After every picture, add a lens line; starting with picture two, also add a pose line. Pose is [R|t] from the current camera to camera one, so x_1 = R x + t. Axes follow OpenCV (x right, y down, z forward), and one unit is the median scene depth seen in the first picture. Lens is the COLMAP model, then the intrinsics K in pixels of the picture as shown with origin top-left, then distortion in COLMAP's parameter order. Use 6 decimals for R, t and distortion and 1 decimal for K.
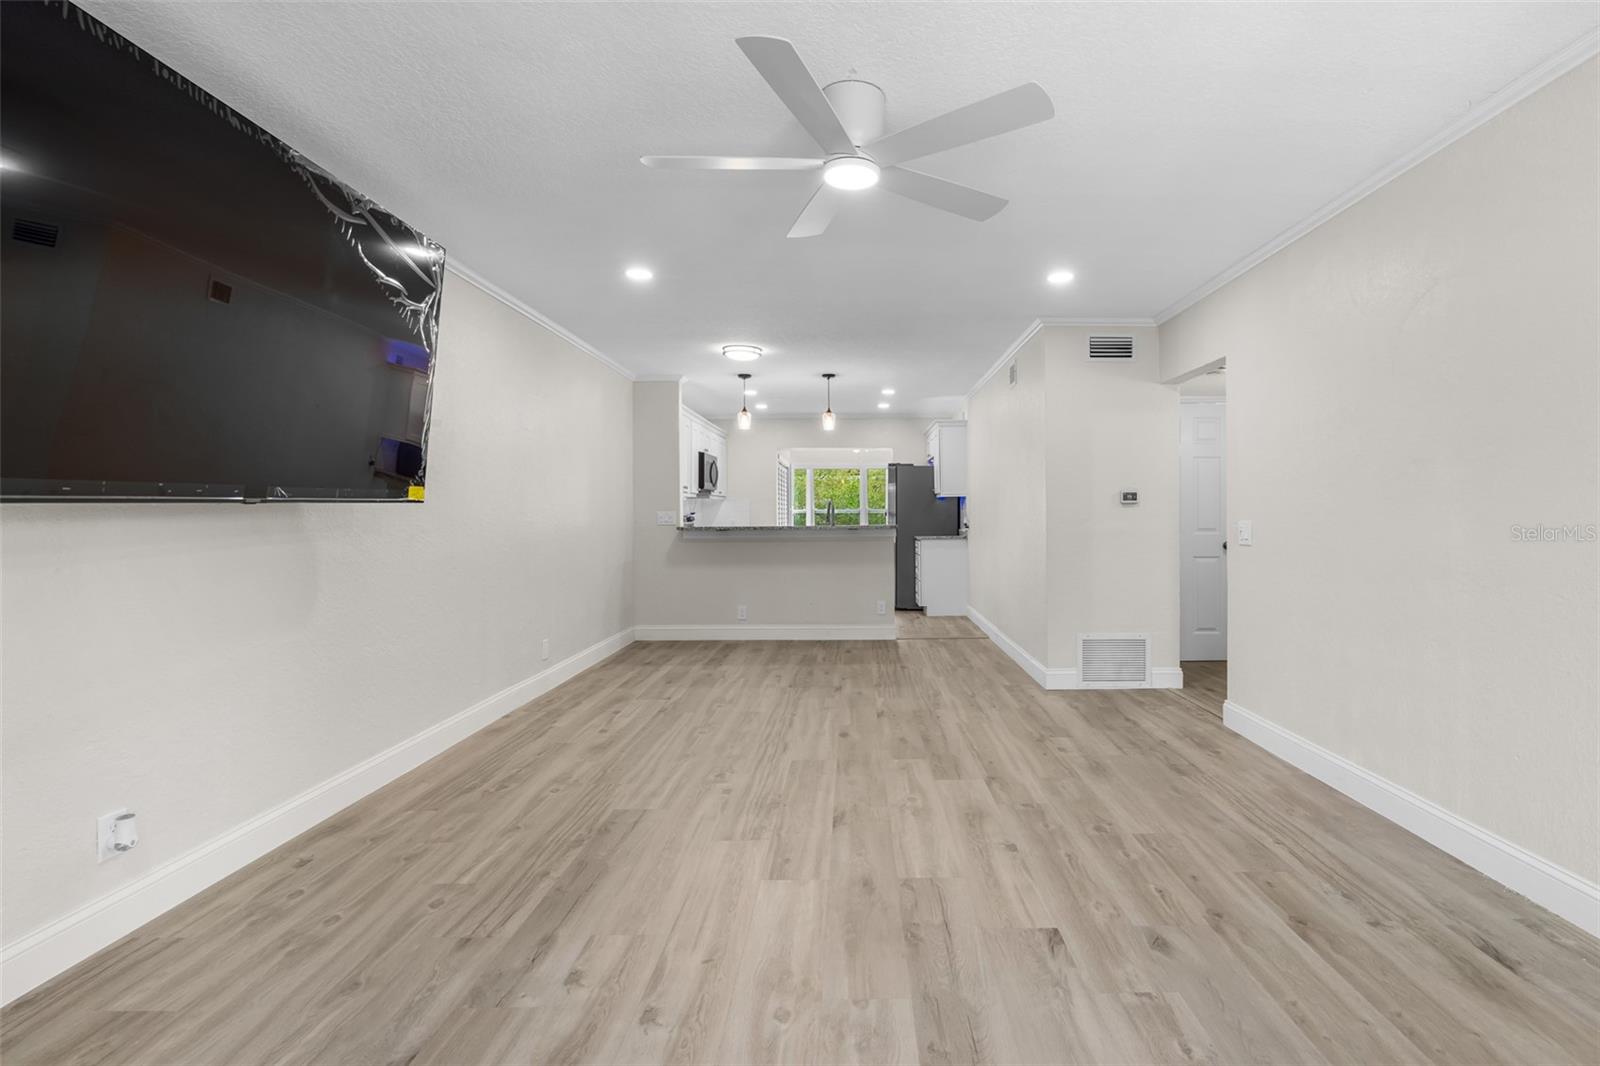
lens RADIAL K [[754.2, 0, 862.6], [0, 754.2, 511.7], [0, 0, 1]] dist [-0.006468, 0.000655]
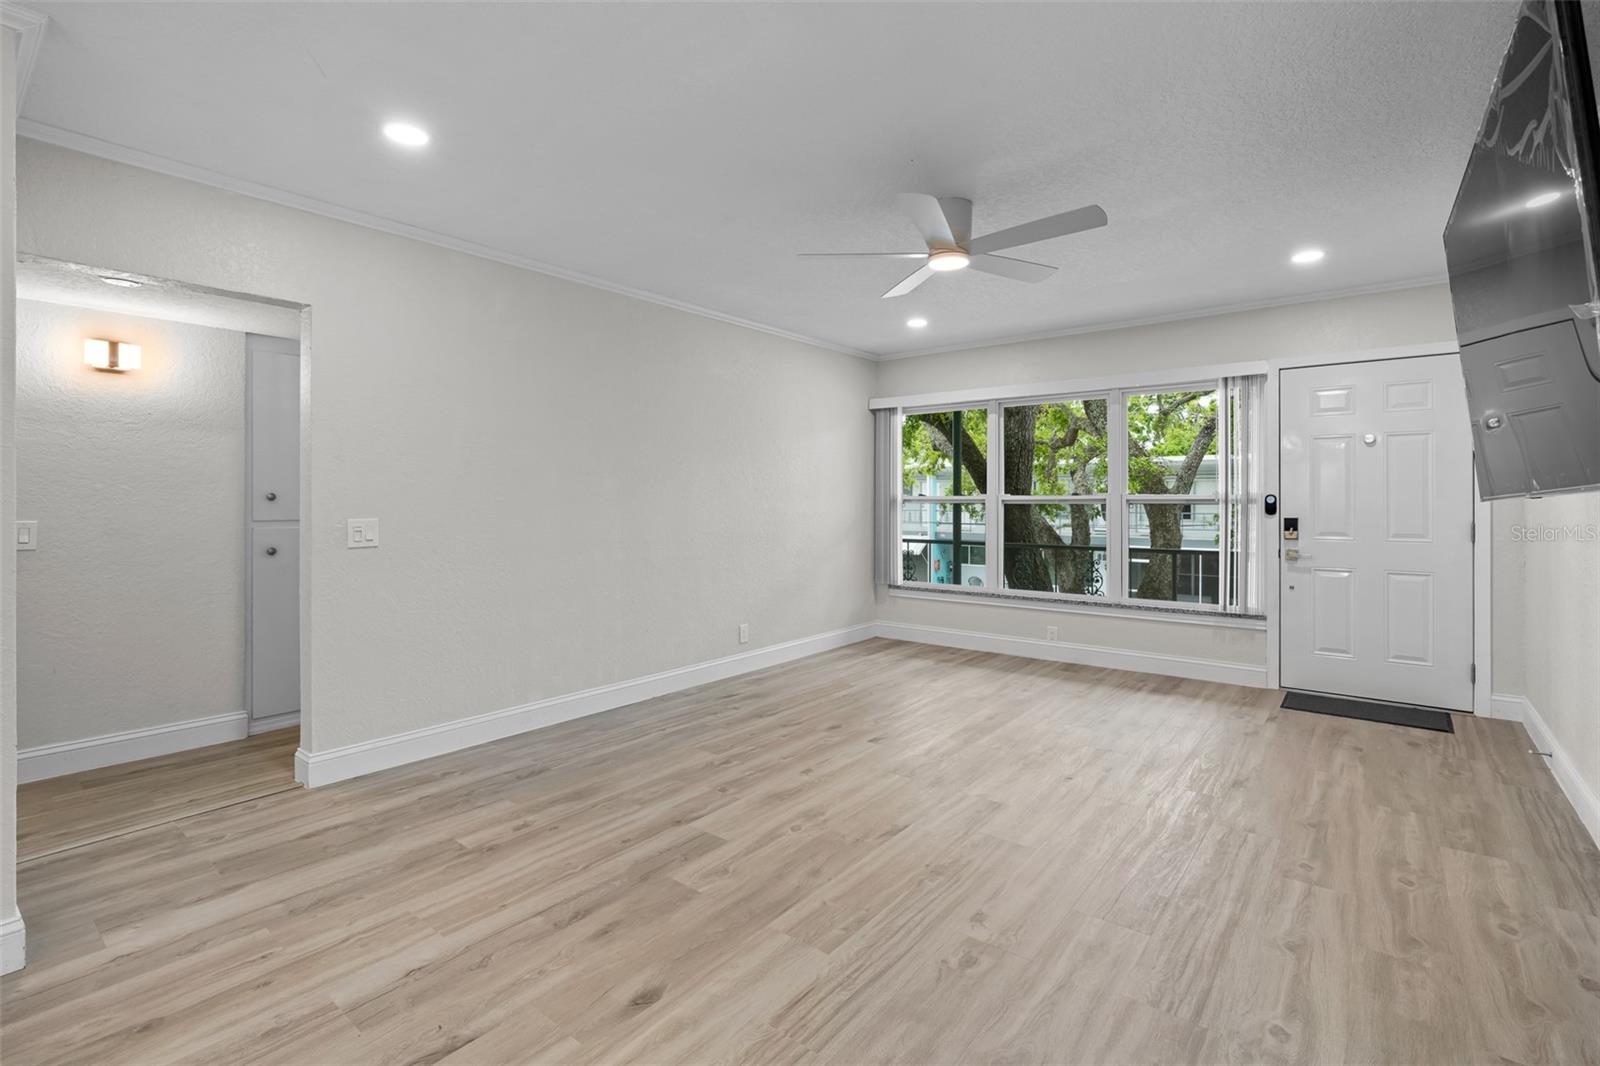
lens RADIAL K [[713.6, 0, 801.0], [0, 713.6, 499.1], [0, 0, 1]] dist [-0.016097, 0.006065]
pose [[-0.766241, 0.005577, 0.642530, -0.501036], [0.002328, 0.999980, -0.005904, -0.006052], [-0.642550, -0.003028, -0.766238, 1.697030]]
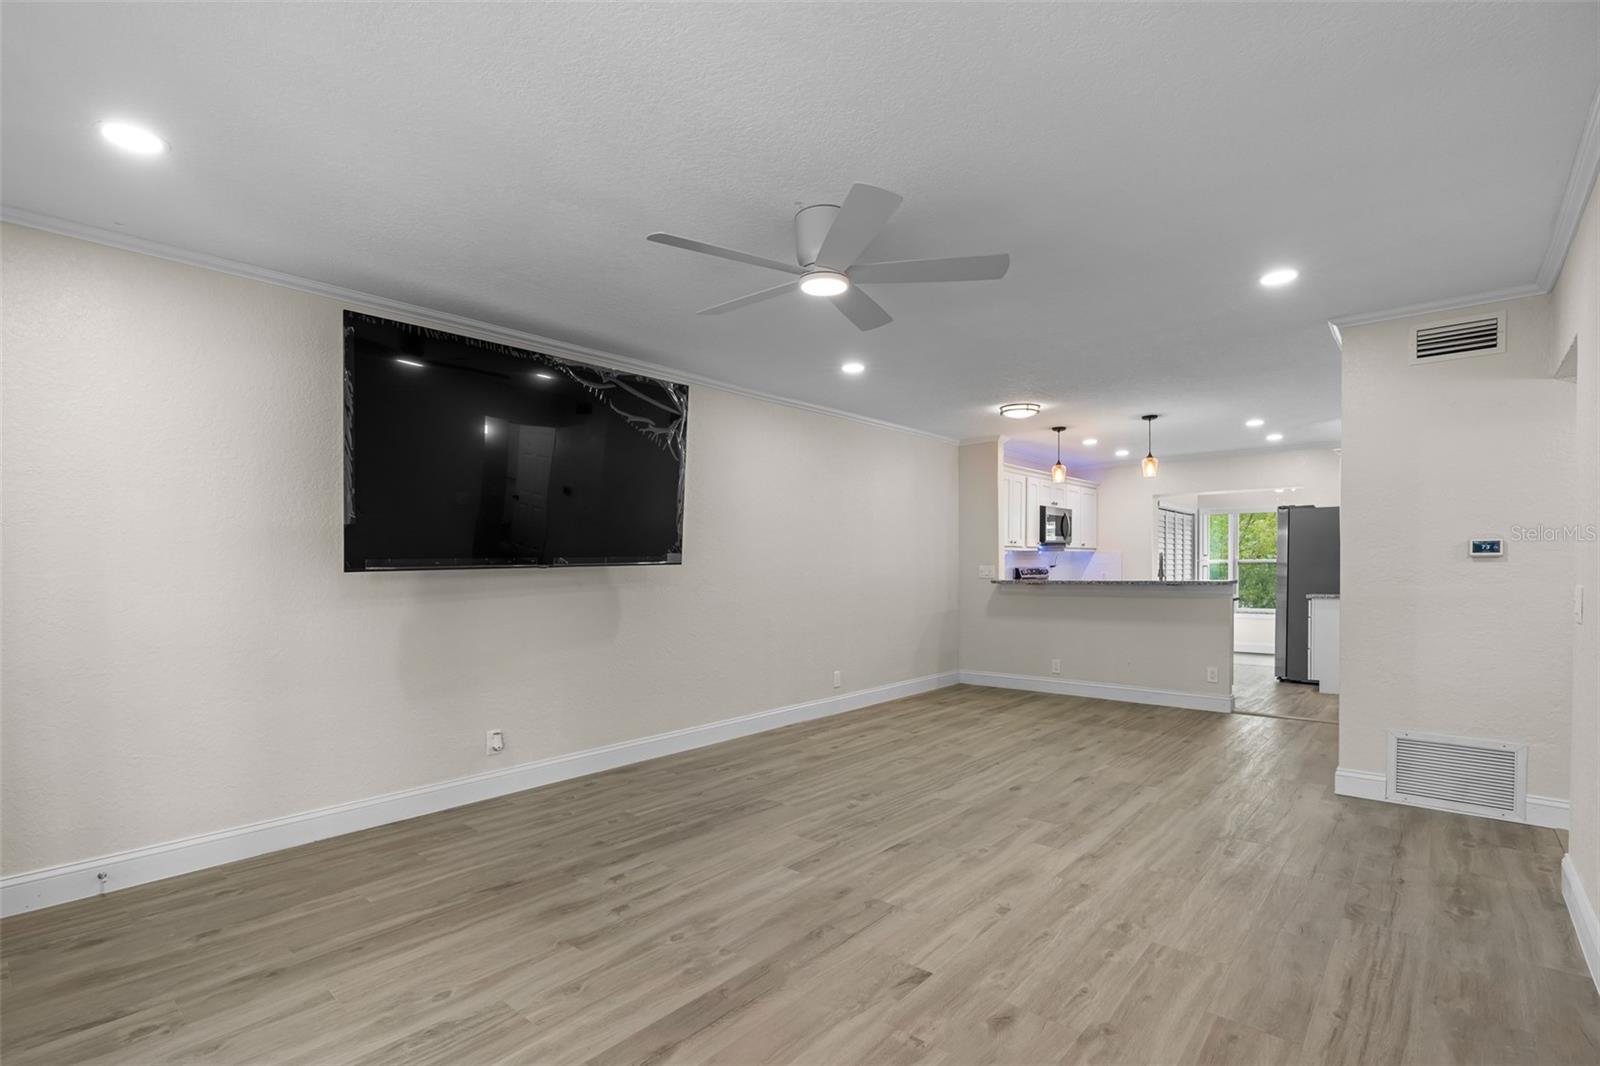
lens RADIAL K [[749.9, 0, 796.7], [0, 749.9, 582.6], [0, 0, 1]] dist [-0.002836, 0.000823]
pose [[0.741804, 0.014840, -0.670453, 0.576212], [0.005025, 0.999604, 0.027686, -0.015537], [0.670598, -0.023907, 0.741436, 0.078476]]
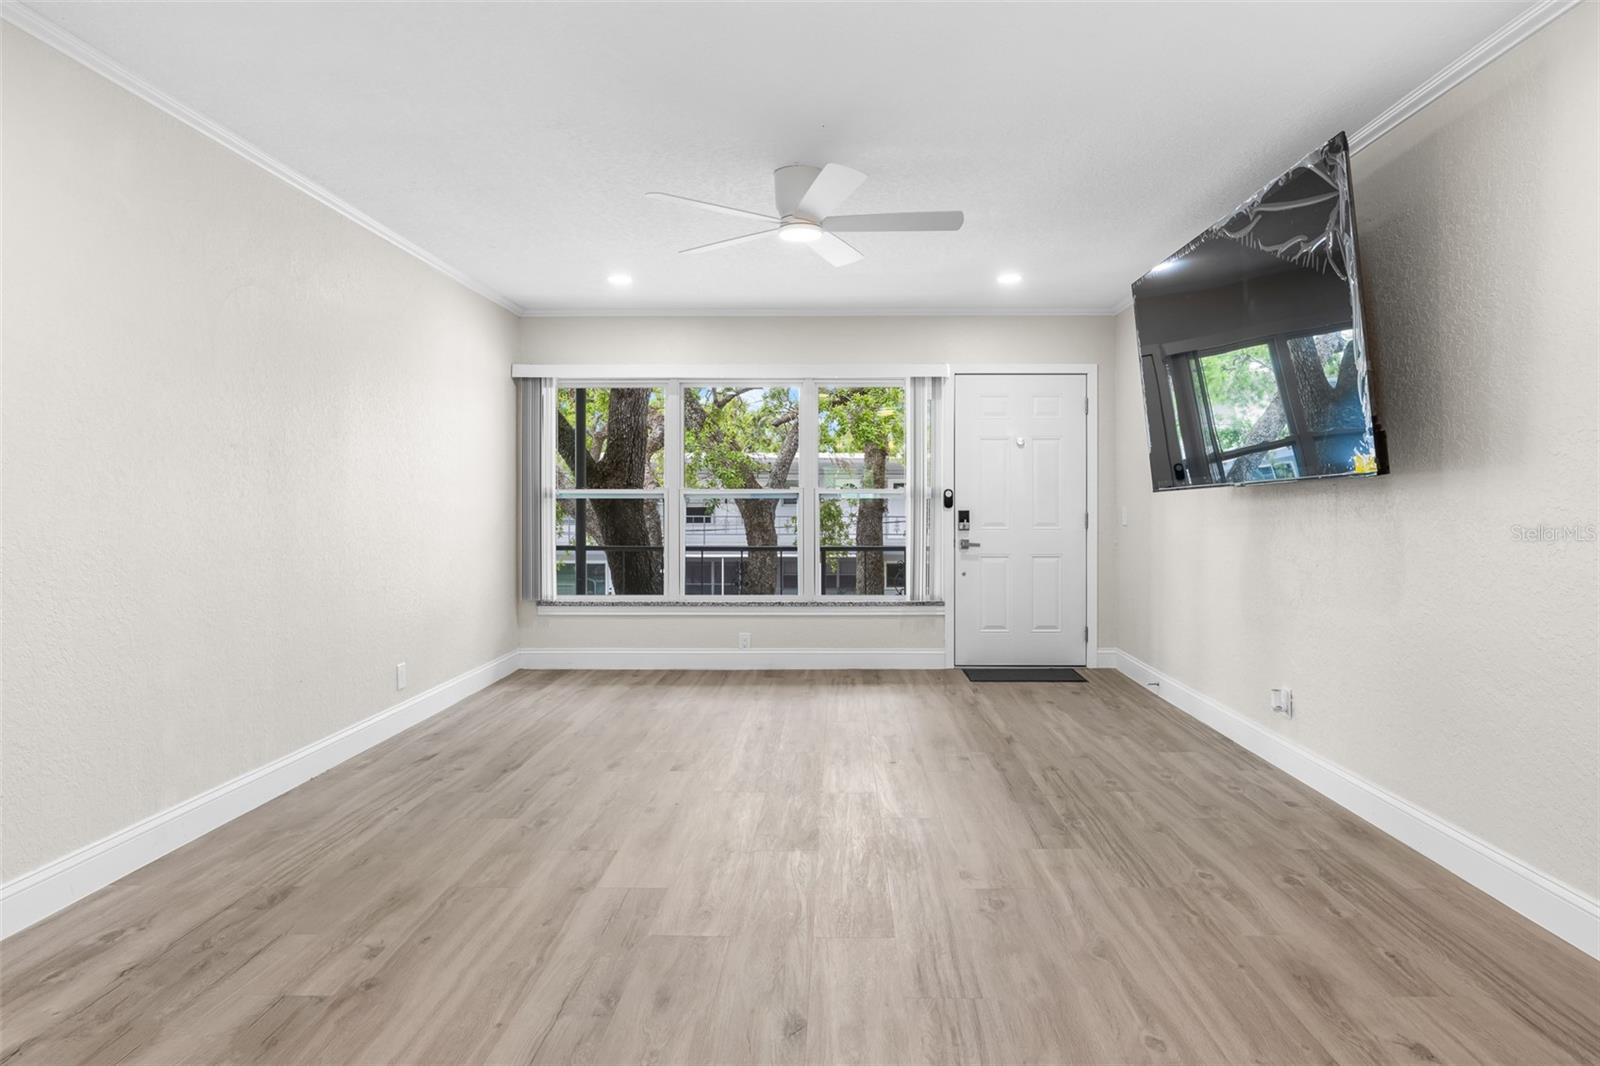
lens RADIAL K [[904.4, 0, 807.3], [0, 904.4, 498.7], [0, 0, 1]] dist [-0.005431, -0.000190]
pose [[-0.998814, 0.005481, 0.048381, -0.076673], [0.005018, 0.999941, -0.009681, 0.018236], [-0.048431, -0.009427, -0.998782, 1.993555]]
